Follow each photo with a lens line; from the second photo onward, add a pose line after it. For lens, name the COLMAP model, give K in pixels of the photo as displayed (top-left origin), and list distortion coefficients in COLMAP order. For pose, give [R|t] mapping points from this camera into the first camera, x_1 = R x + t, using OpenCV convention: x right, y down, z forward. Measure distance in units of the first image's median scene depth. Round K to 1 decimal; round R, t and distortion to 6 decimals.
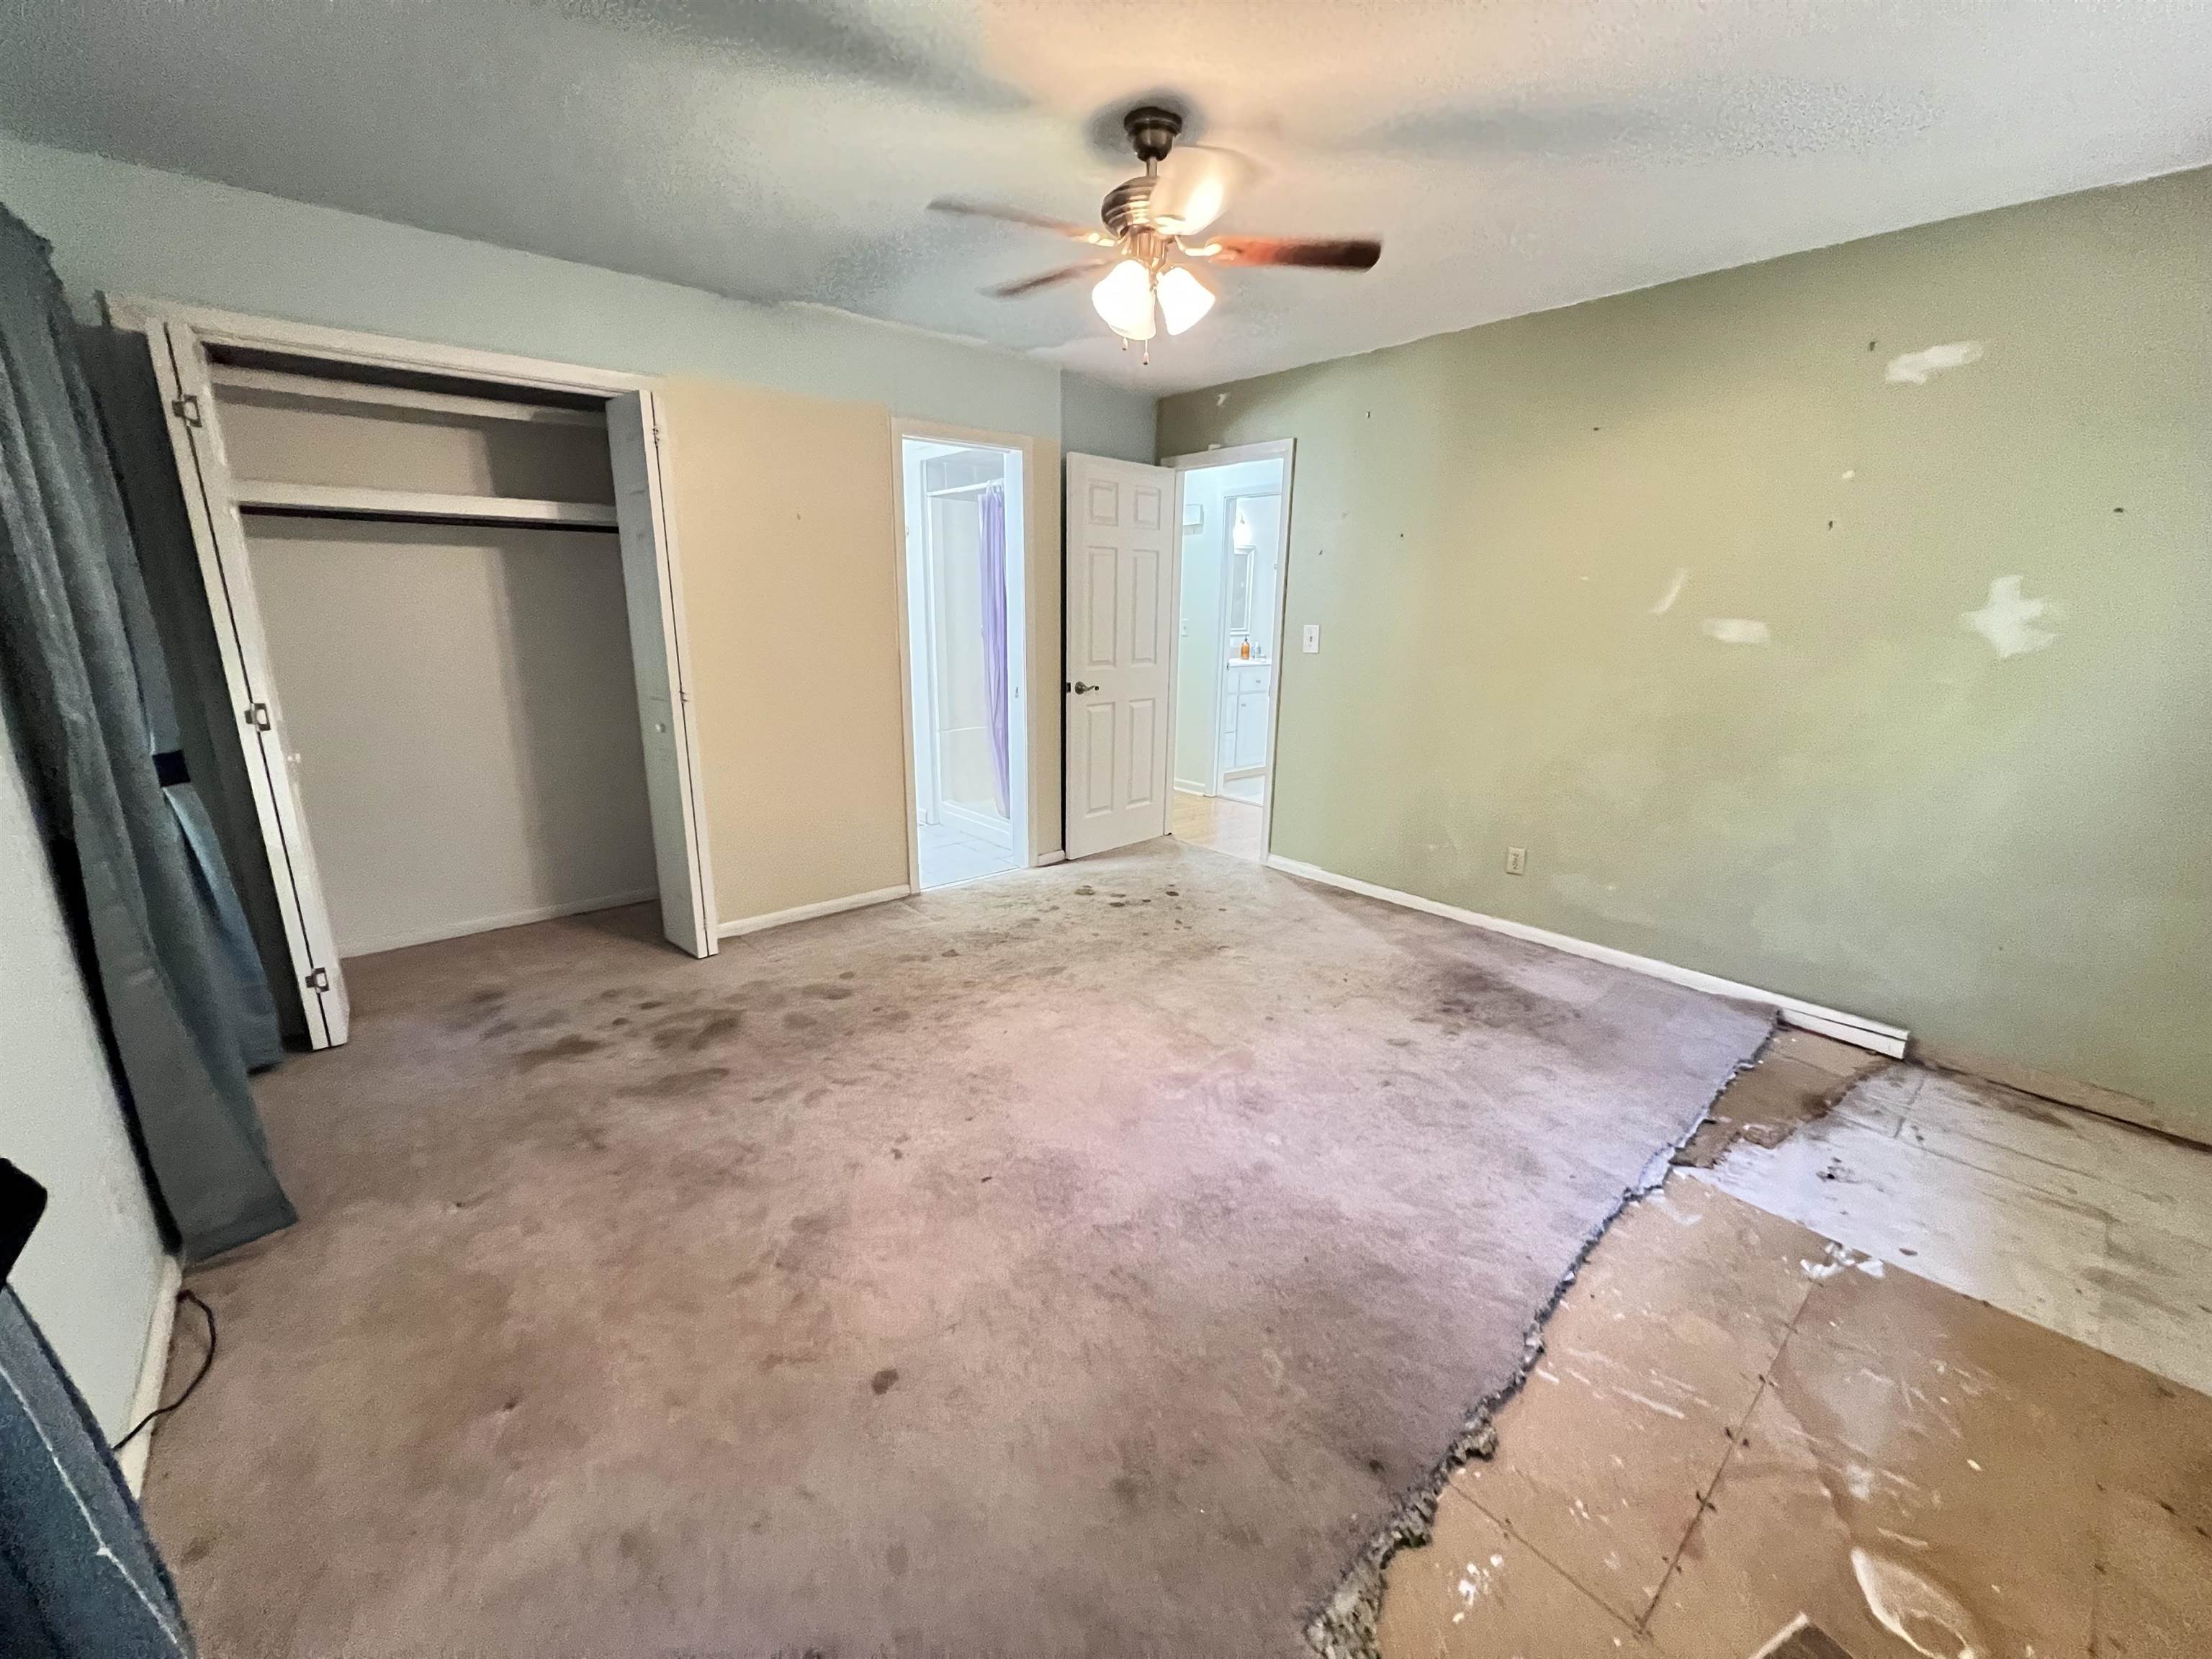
lens RADIAL K [[885.0, 0, 1105.5], [0, 885.0, 833.3], [0, 0, 1]] dist [-0.003861, 0.001217]
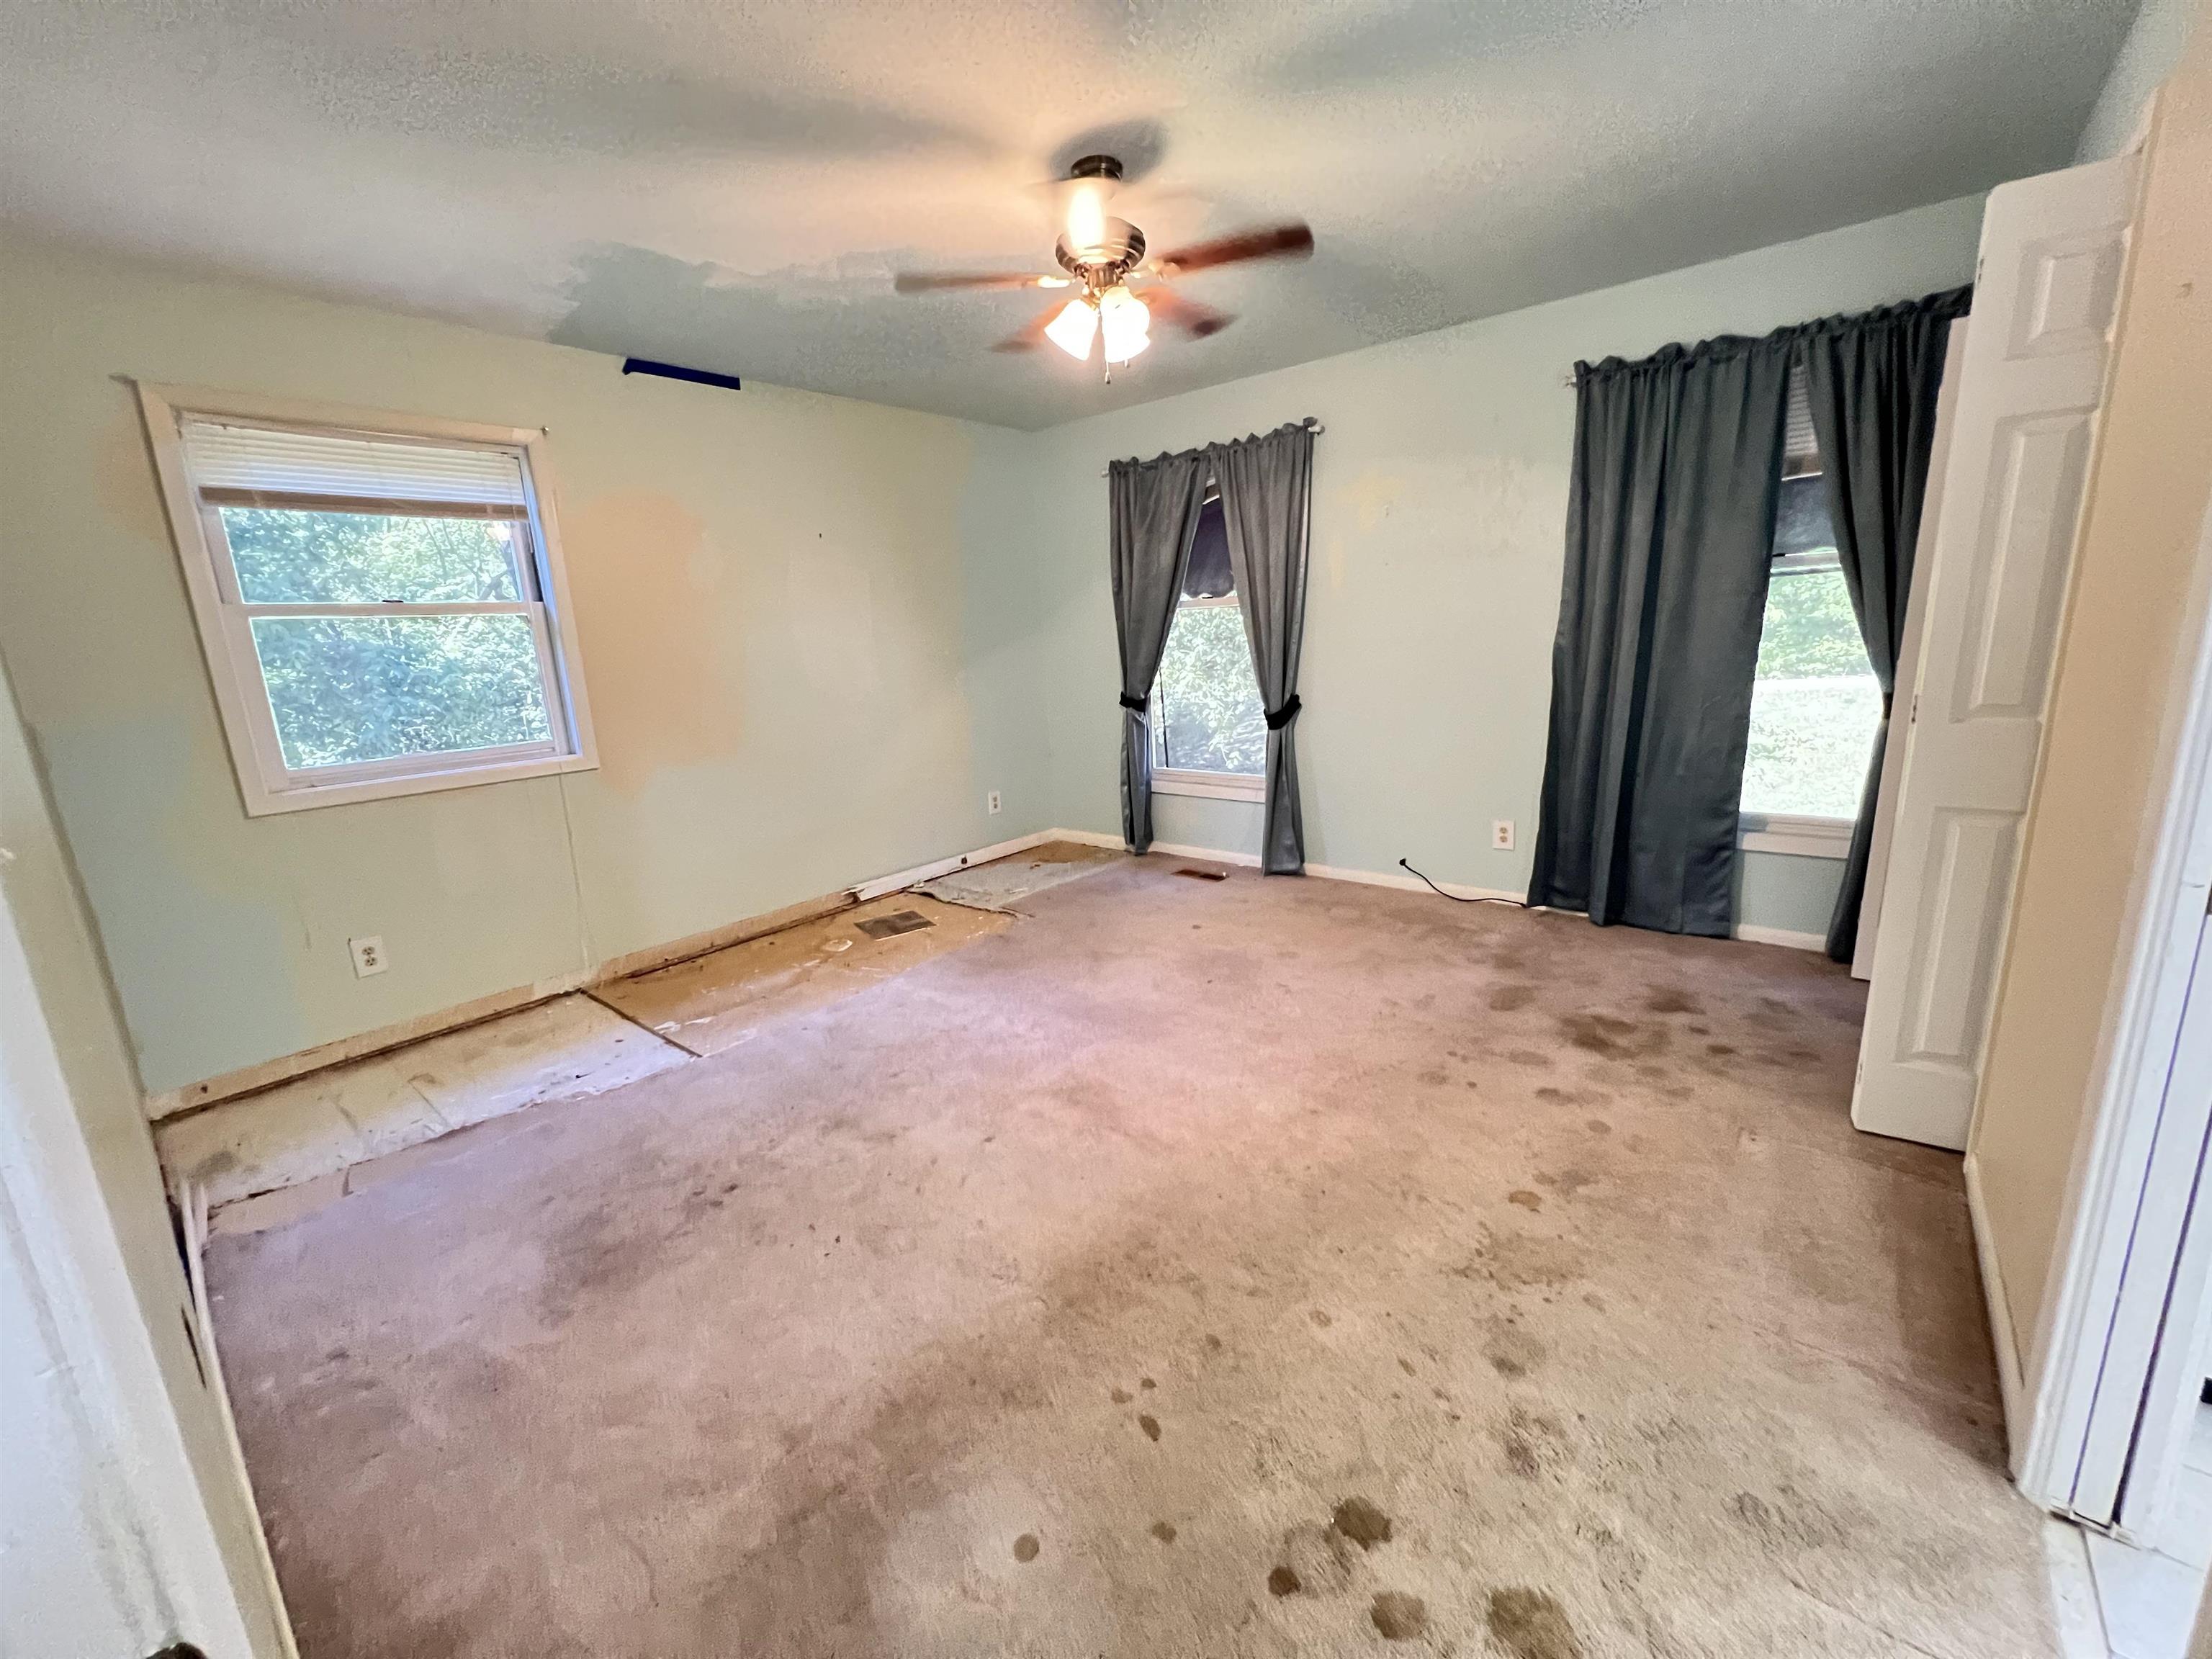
lens RADIAL K [[885.0, 0, 1096.6], [0, 885.0, 826.5], [0, 0, 1]] dist [-0.003861, 0.001217]
pose [[-0.987739, 0.071564, -0.138743, 0.191668], [0.001330, 0.892565, 0.450917, -0.409018], [0.156106, 0.445204, -0.881717, 1.687036]]
